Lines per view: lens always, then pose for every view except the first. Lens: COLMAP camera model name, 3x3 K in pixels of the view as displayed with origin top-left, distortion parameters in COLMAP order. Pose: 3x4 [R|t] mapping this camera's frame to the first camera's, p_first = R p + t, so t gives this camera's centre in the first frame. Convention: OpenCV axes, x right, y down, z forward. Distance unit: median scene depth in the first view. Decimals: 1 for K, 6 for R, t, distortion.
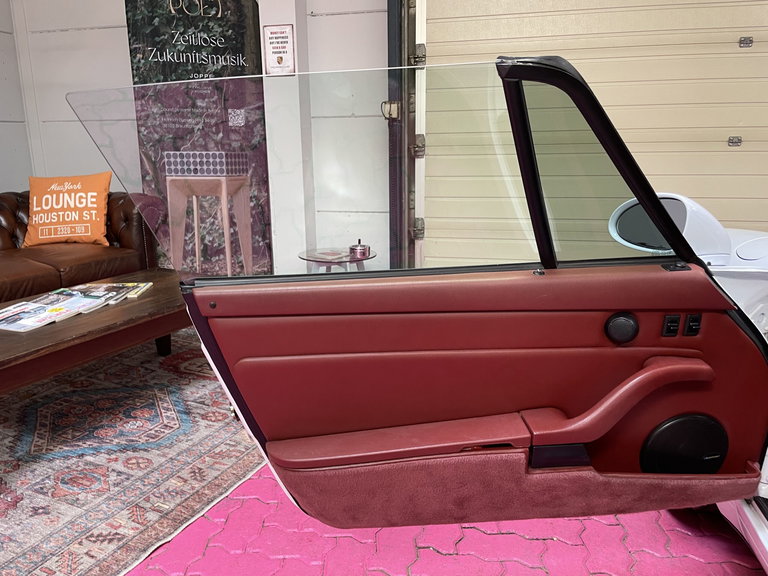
lens RADIAL K [[578.4, 0, 384.0], [0, 578.4, 288.0], [0, 0, 1]] dist [0.087576, -0.137786]
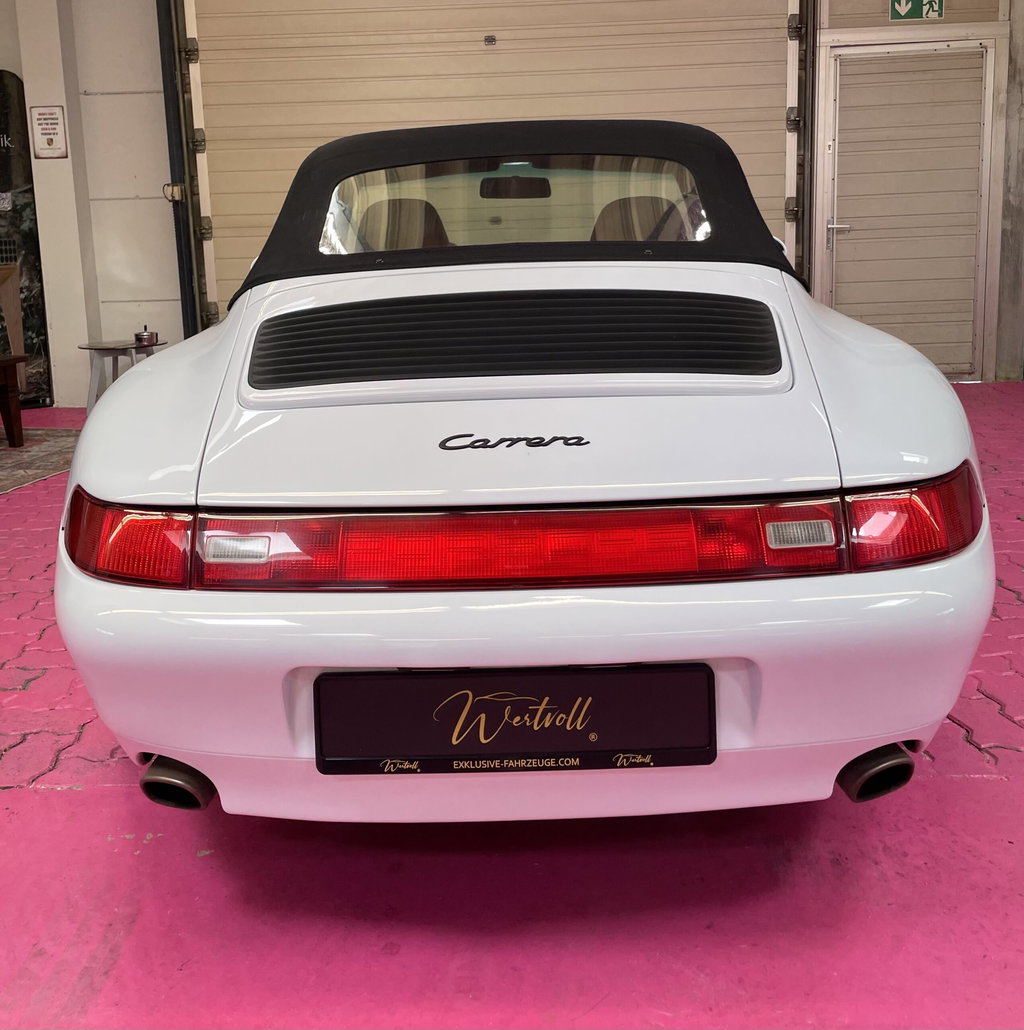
lens RADIAL K [[1075.3, 0, 510.3], [0, 1075.3, 418.2], [0, 0, 1]] dist [0.008088, -0.001258]
pose [[0.977494, -0.050733, 0.204770, 0.167662], [0.065838, 0.995535, -0.067639, 0.218614], [-0.200424, 0.079598, 0.976470, -0.802321]]
